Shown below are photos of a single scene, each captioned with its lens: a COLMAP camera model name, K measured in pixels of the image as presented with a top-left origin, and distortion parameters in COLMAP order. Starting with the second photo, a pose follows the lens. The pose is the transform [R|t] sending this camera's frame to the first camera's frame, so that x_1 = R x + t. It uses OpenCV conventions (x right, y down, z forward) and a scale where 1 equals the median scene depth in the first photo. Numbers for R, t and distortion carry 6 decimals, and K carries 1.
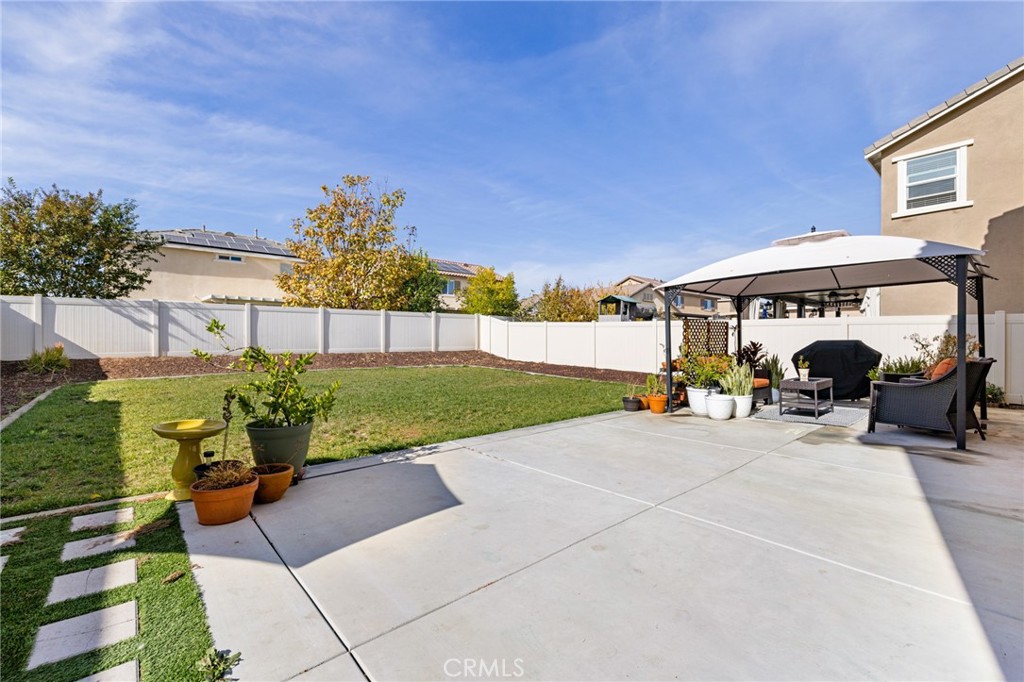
lens RADIAL K [[431.7, 0, 508.3], [0, 431.7, 343.7], [0, 0, 1]] dist [-0.001603, -0.000057]
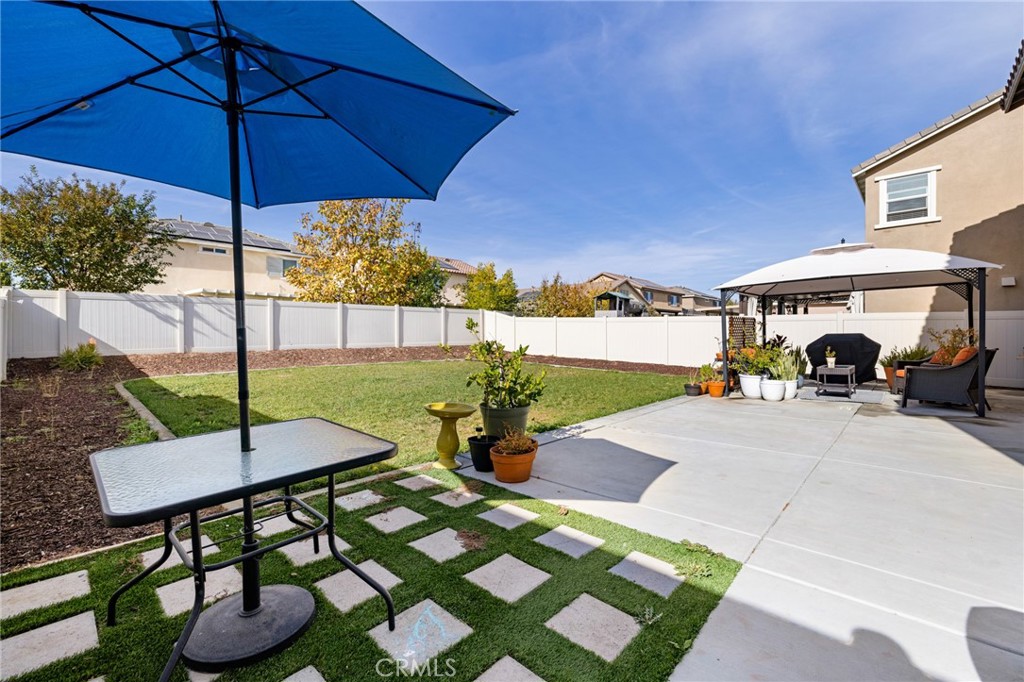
lens RADIAL K [[431.1, 0, 514.7], [0, 431.1, 339.7], [0, 0, 1]] dist [0.000004, -0.000008]
pose [[0.994441, -0.004882, 0.105186, -0.199904], [0.004496, 0.999982, 0.003909, 0.000083], [-0.105204, -0.003414, 0.994445, -0.059731]]
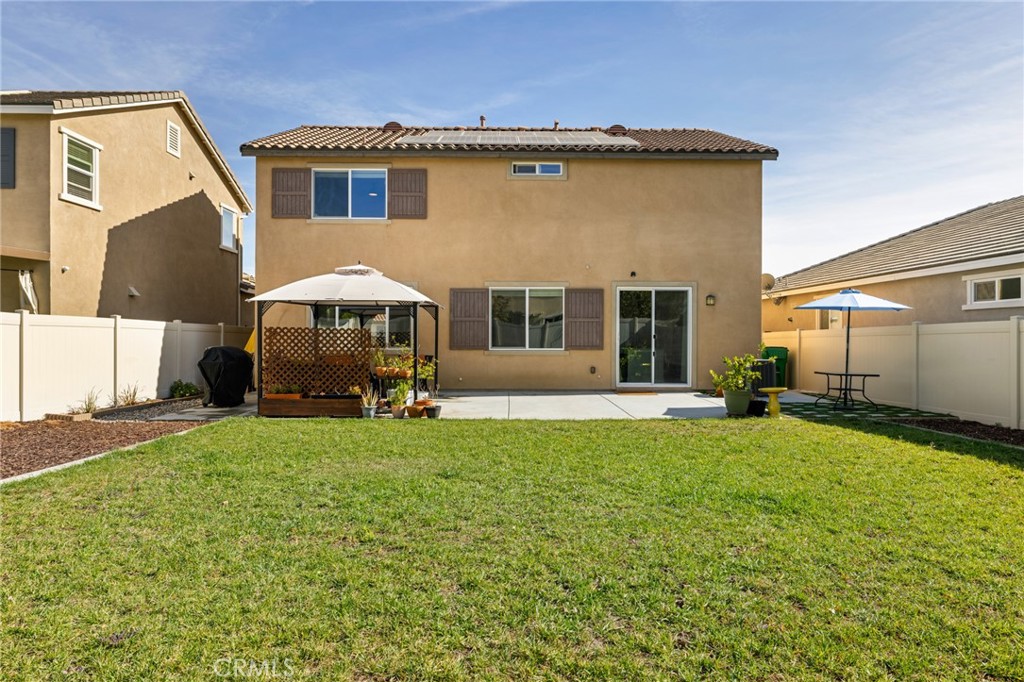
lens RADIAL K [[645.4, 0, 512.0], [0, 645.4, 341.0], [0, 0, 1]] dist [-0.001321, -0.001030]
pose [[-0.761765, -0.008320, 0.647800, -0.553631], [-0.001880, 0.999942, 0.010632, -0.032501], [-0.647851, 0.006881, -0.761736, 1.346900]]
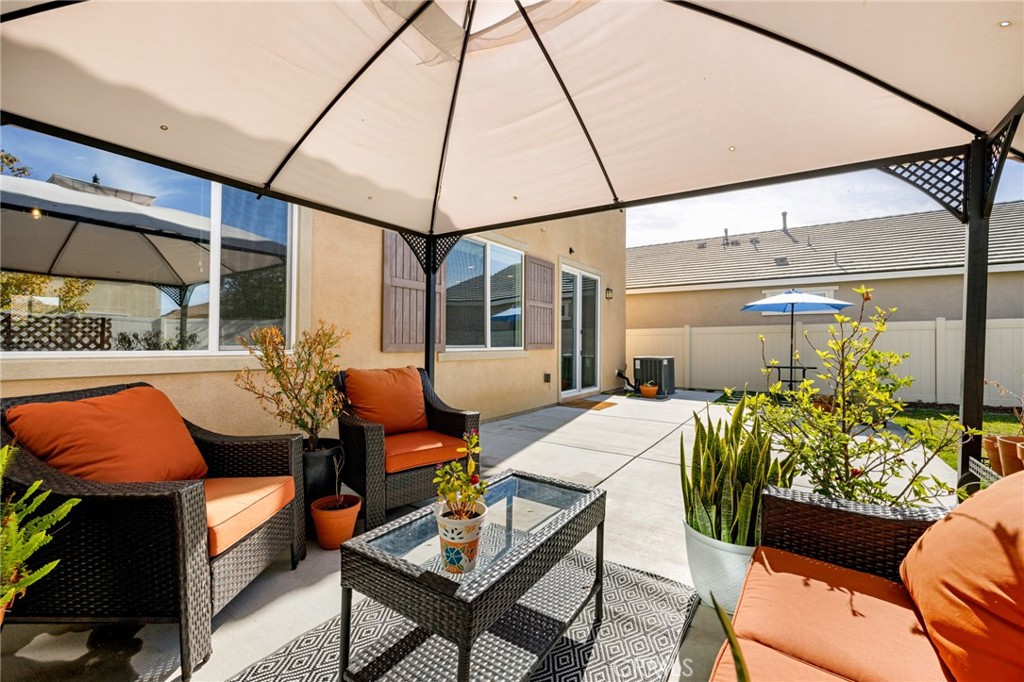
lens RADIAL K [[431.7, 0, 508.3], [0, 431.7, 343.7], [0, 0, 1]] dist [-0.001603, -0.000057]
pose [[-0.966944, -0.006769, -0.254900, 0.475215], [-0.008260, 0.999954, 0.004781, -0.008448], [0.254856, 0.006729, -0.966956, 0.768245]]
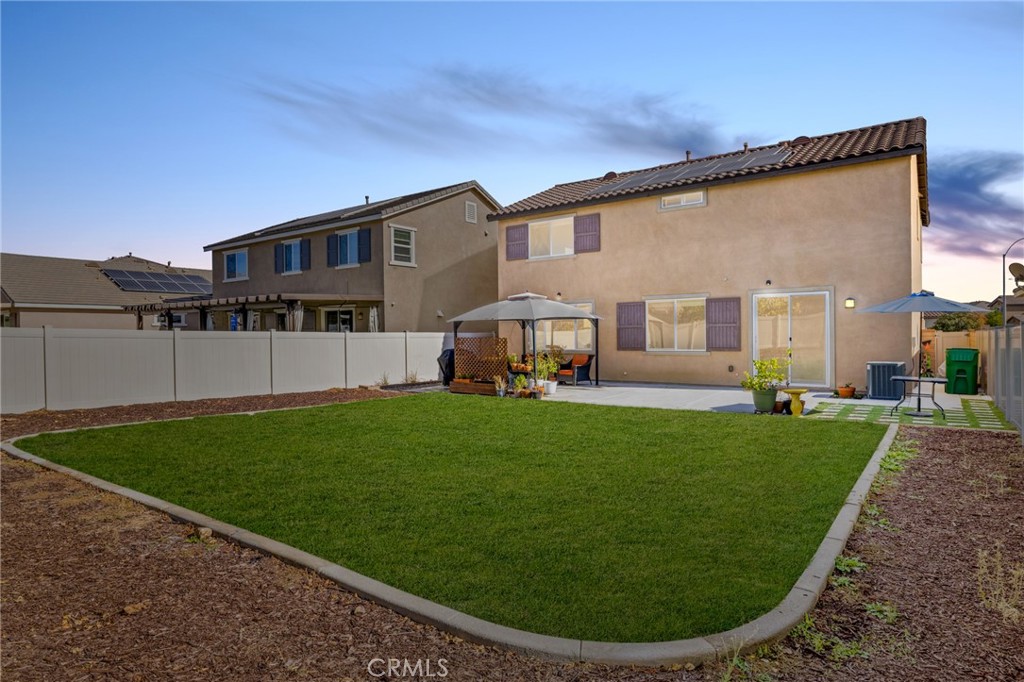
lens RADIAL K [[580.8, 0, 512.0], [0, 580.8, 341.0], [0, 0, 1]] dist [-0.000041, 0.000014]
pose [[-0.213585, -0.011591, 0.976856, -1.086598], [0.015619, 0.999761, 0.015278, -0.055030], [-0.976800, 0.018521, -0.213353, 0.992968]]
